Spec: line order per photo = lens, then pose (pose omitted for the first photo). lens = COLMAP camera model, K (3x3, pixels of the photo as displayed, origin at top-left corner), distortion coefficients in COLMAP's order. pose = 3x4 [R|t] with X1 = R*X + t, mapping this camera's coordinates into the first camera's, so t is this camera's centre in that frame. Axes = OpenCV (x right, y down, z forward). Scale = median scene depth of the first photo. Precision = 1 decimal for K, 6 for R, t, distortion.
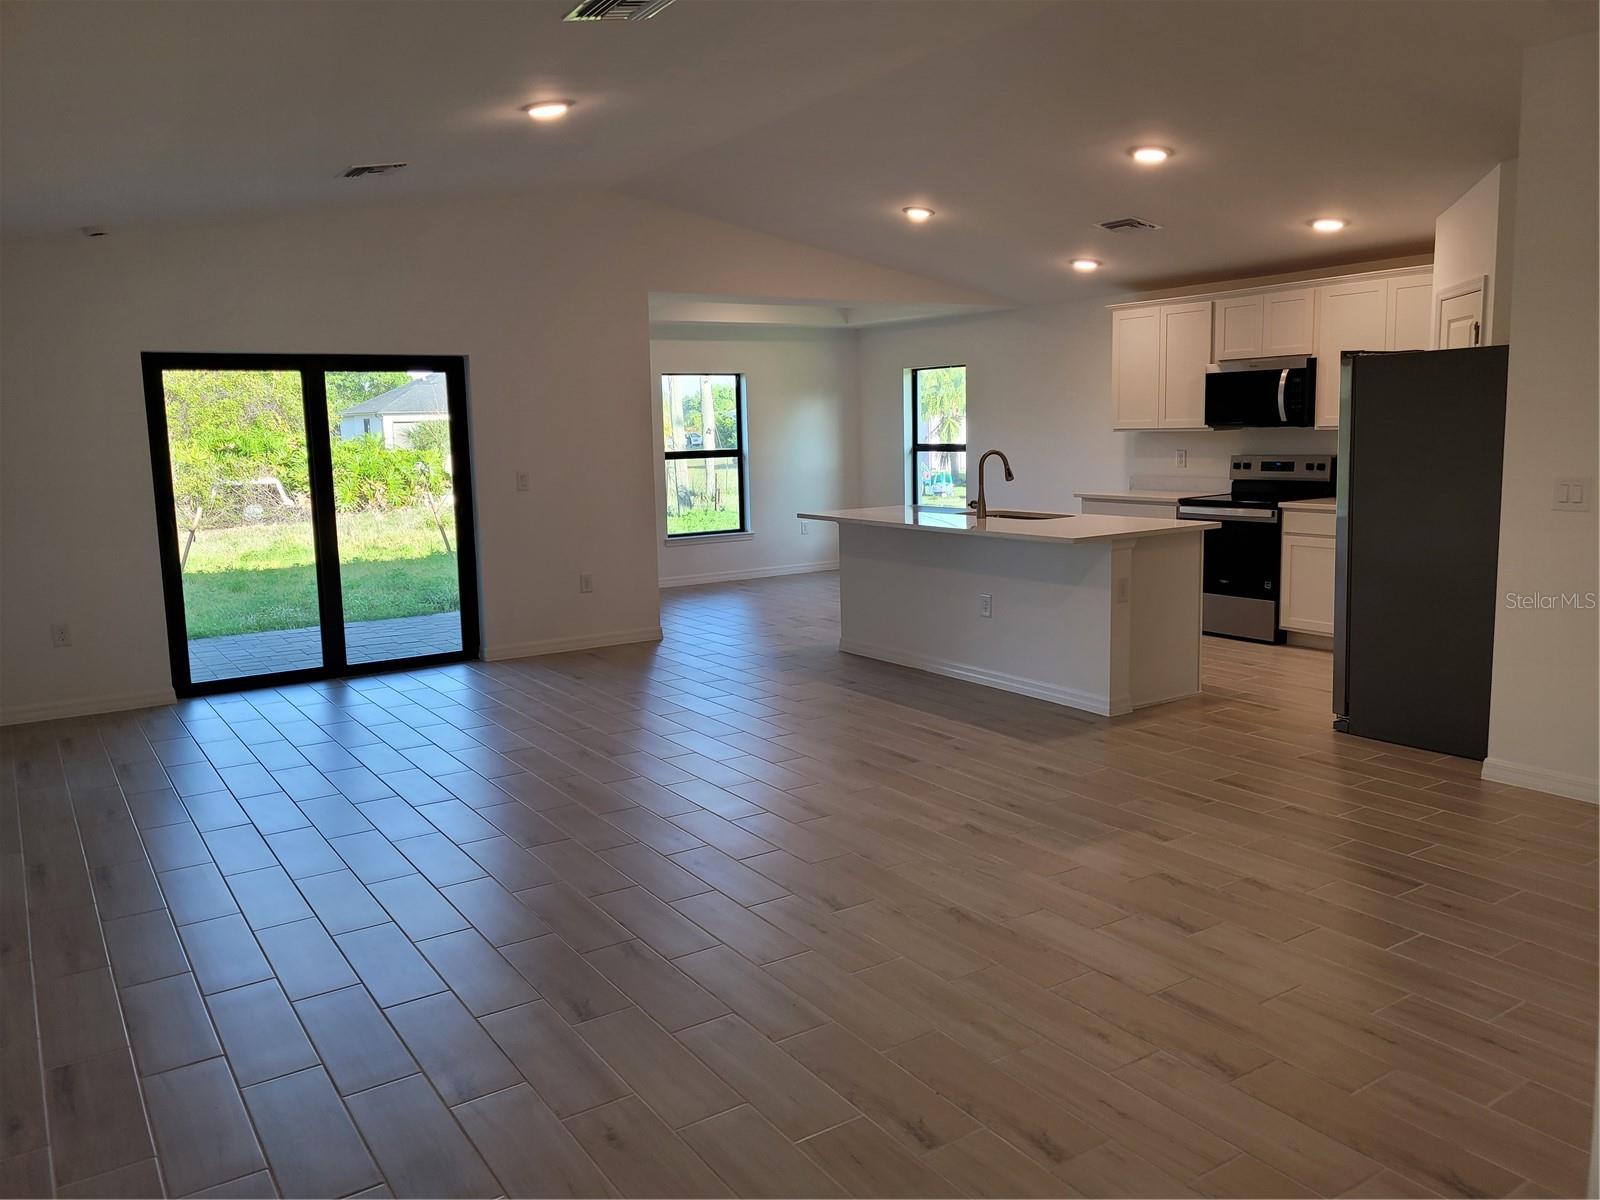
lens RADIAL K [[1198.9, 0, 793.4], [0, 1198.9, 582.5], [0, 0, 1]] dist [0.032341, -0.001646]
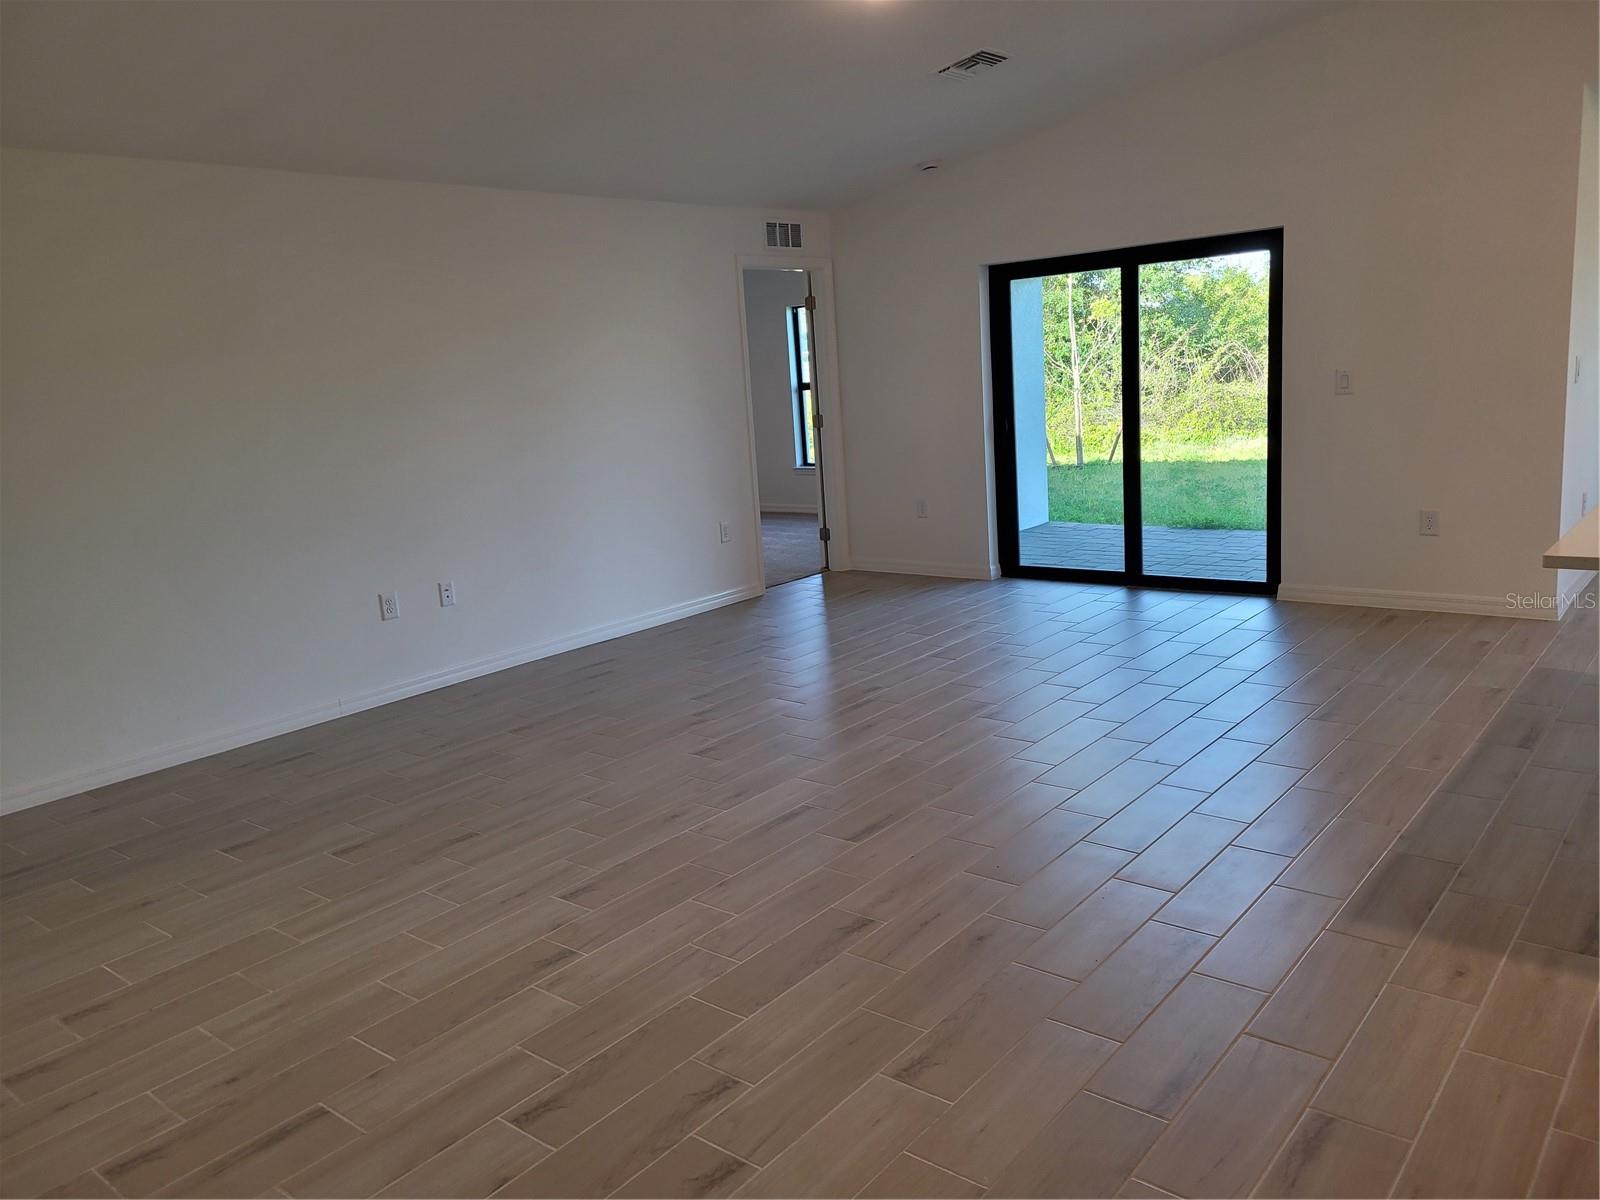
lens RADIAL K [[1205.3, 0, 800.0], [0, 1205.3, 600.0], [0, 0, 1]] dist [0.042482, -0.002359]
pose [[0.291837, 0.189490, -0.937510, 0.519039], [-0.064895, 0.981843, 0.178249, -0.074682], [0.954264, 0.008819, 0.298835, 0.500579]]
